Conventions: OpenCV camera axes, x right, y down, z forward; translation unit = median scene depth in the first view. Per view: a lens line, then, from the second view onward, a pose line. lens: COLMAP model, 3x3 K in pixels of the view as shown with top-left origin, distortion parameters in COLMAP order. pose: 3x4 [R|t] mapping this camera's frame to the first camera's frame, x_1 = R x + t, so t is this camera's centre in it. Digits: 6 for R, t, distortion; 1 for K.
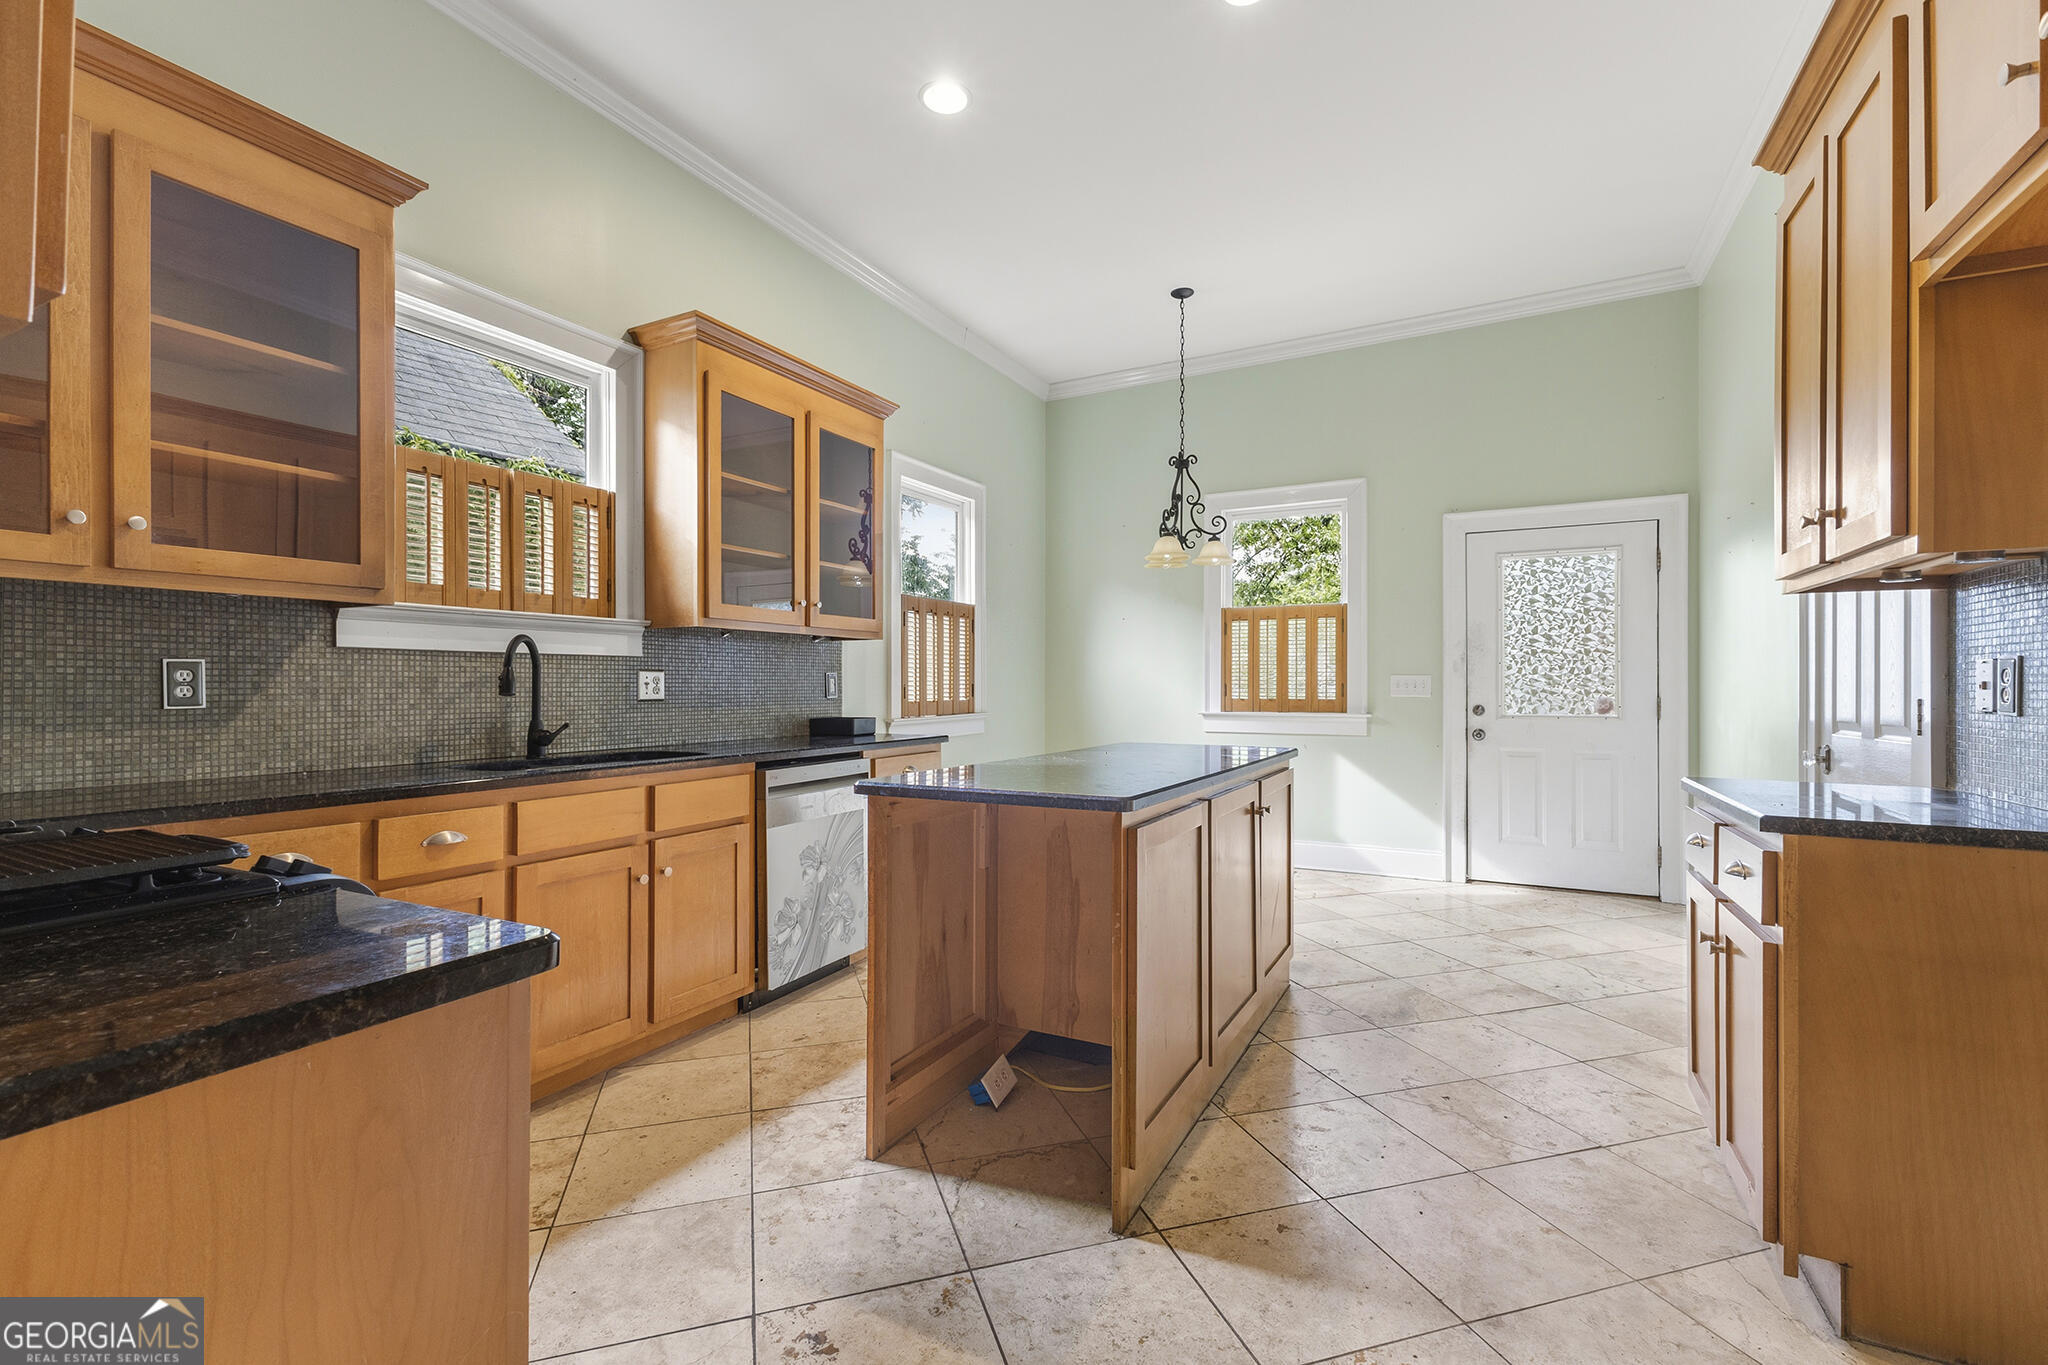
lens RADIAL K [[890.5, 0, 1018.3], [0, 890.5, 678.6], [0, 0, 1]] dist [0.007429, -0.001153]
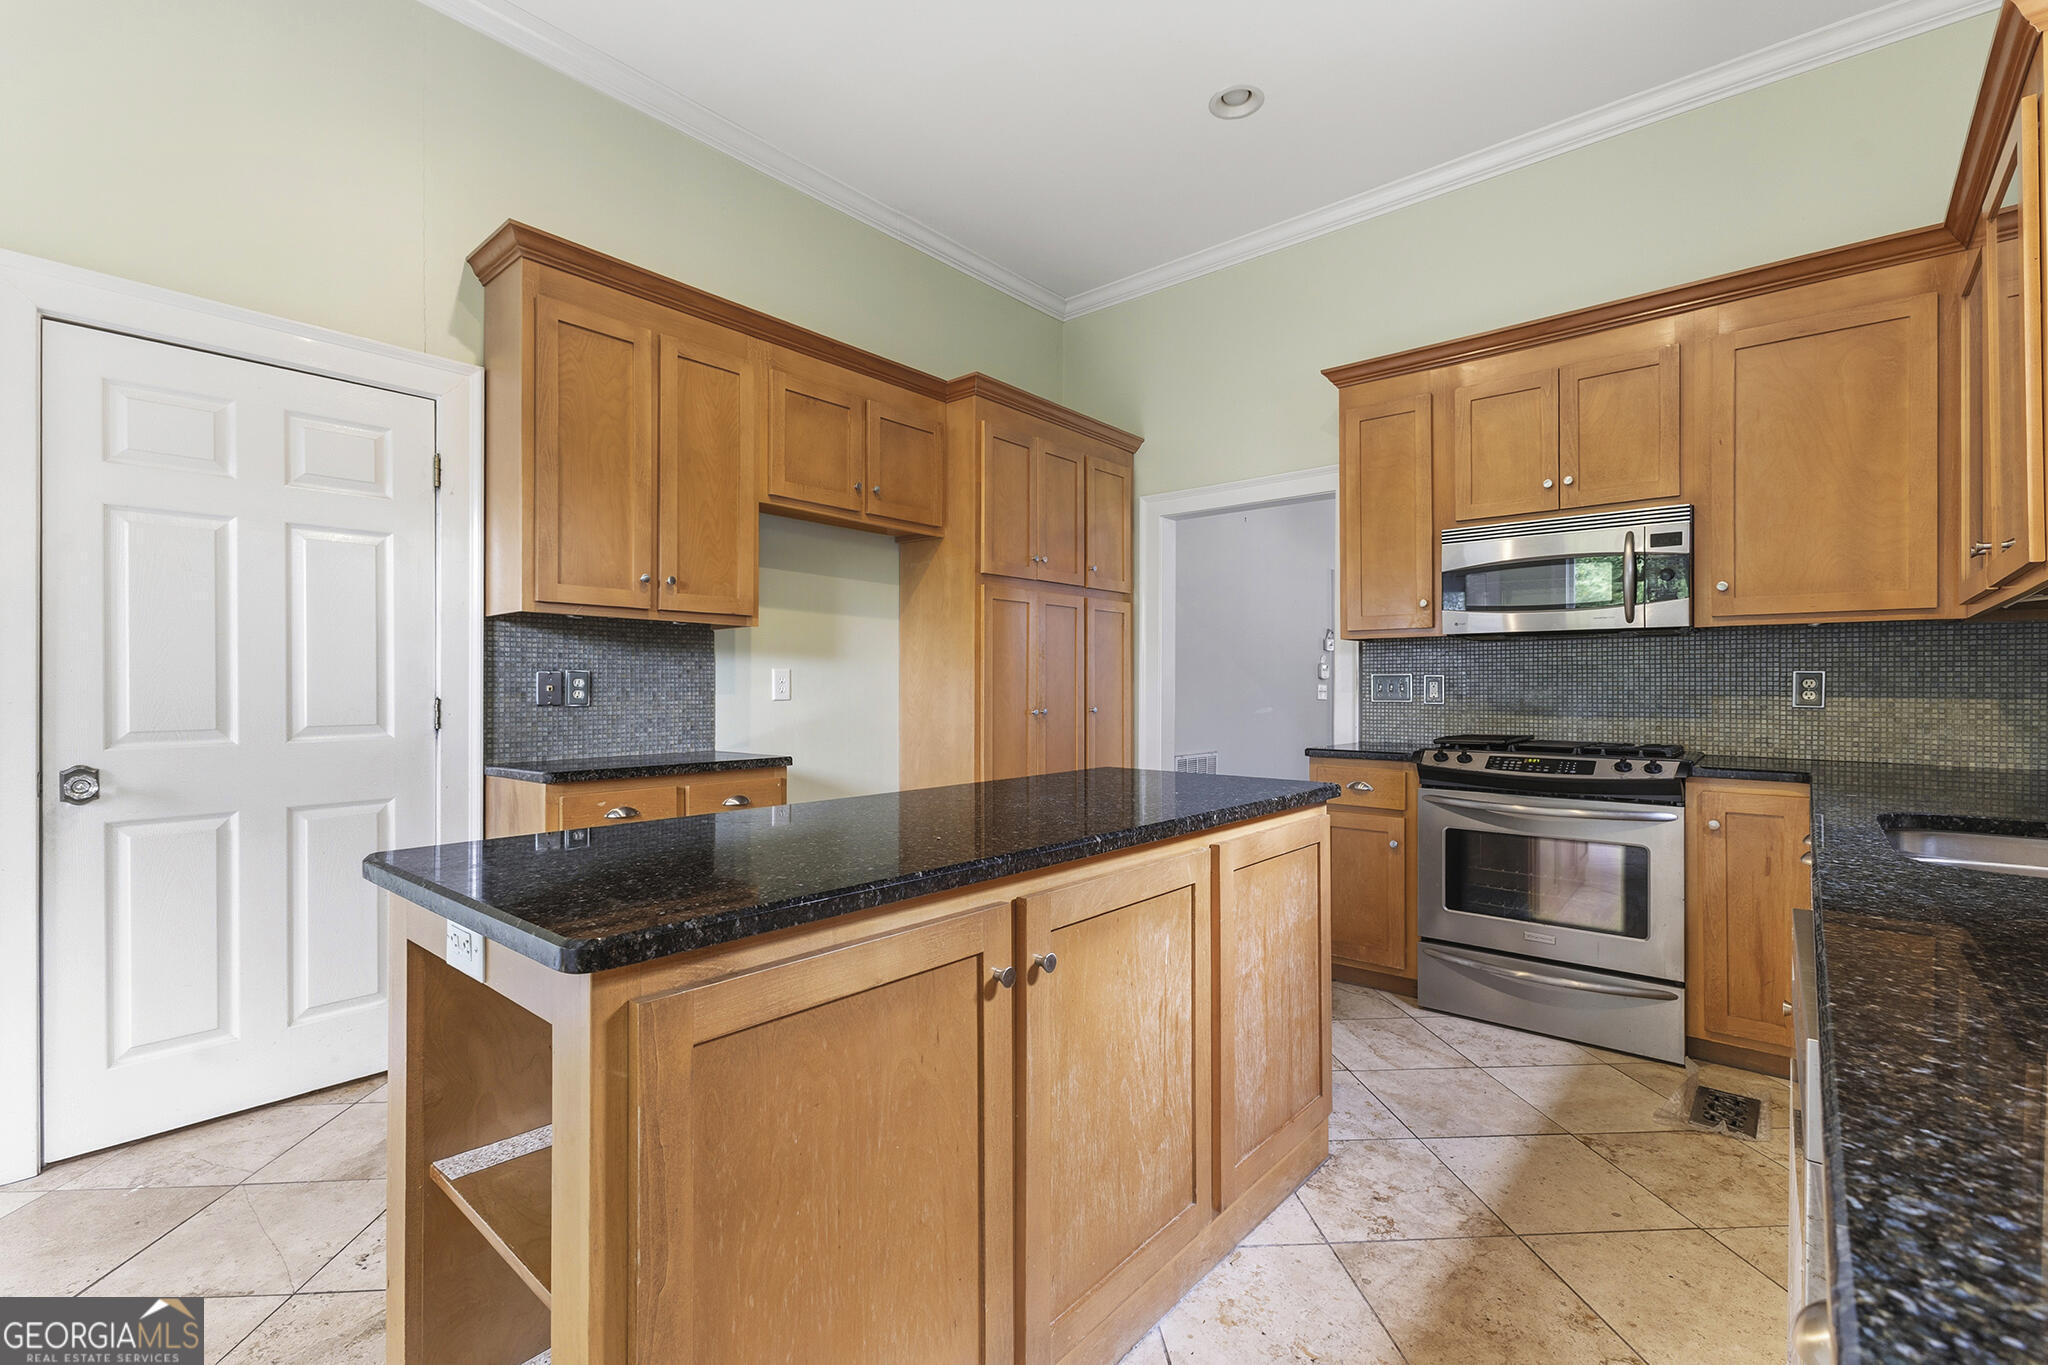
lens RADIAL K [[890.5, 0, 1019.2], [0, 890.5, 686.6], [0, 0, 1]] dist [0.007429, -0.001153]
pose [[-0.973474, -0.000621, 0.228795, -0.056323], [-0.002782, 0.999955, -0.009122, 0.012573], [-0.228779, -0.009517, -0.973432, 1.958789]]
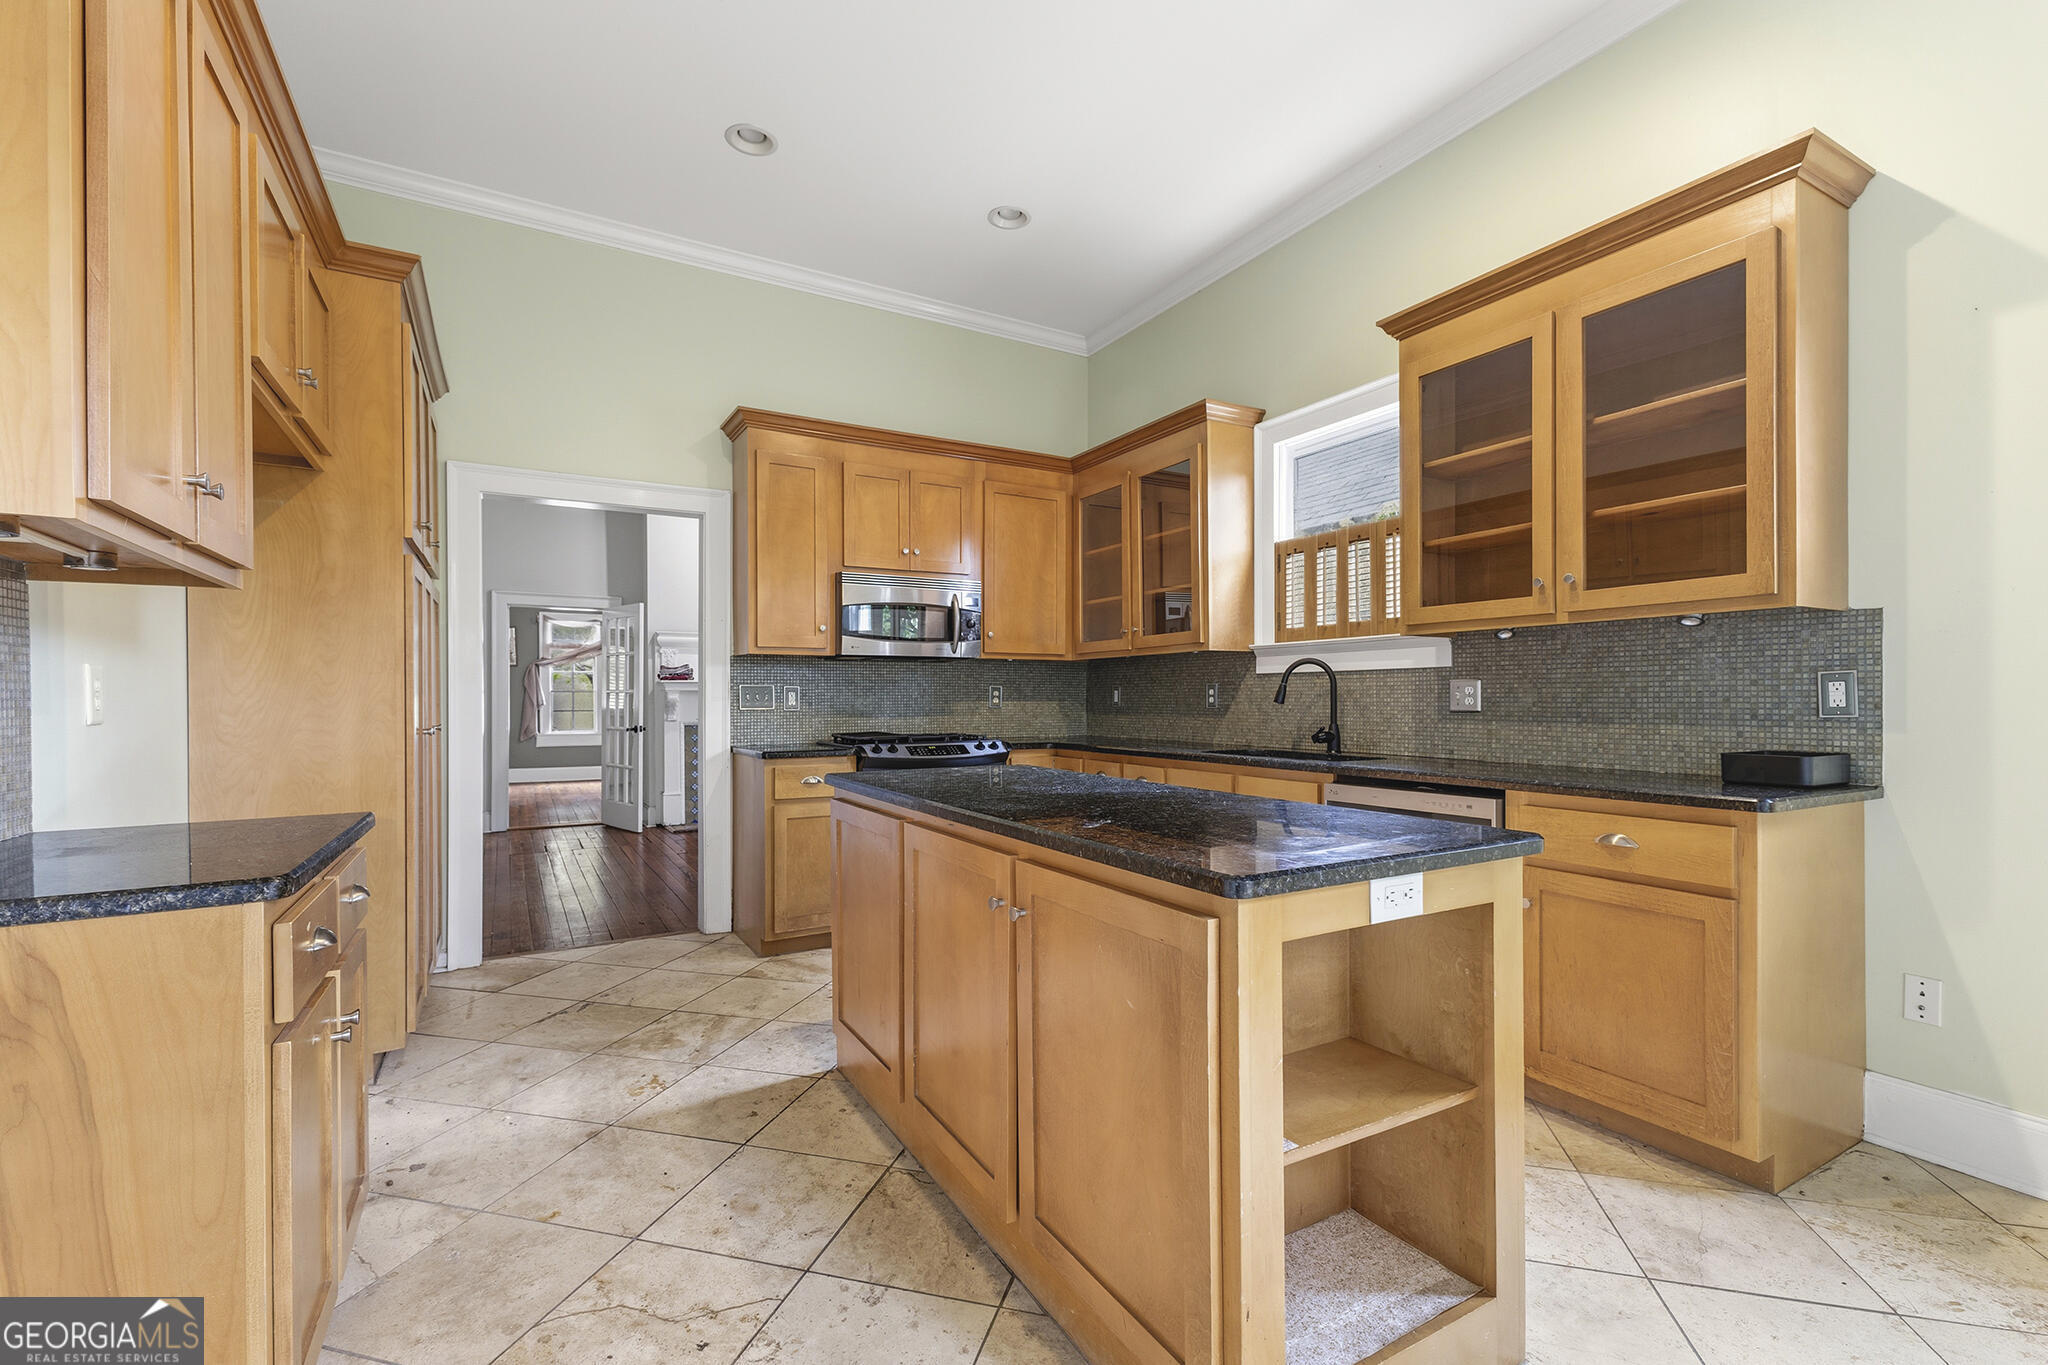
lens RADIAL K [[890.5, 0, 1029.1], [0, 890.5, 697.8], [0, 0, 1]] dist [0.007429, -0.001153]
pose [[-0.532863, 0.003183, -0.846196, 0.973389], [0.010164, 0.999945, -0.002639, 0.010276], [0.846140, -0.010007, -0.532866, 1.679448]]
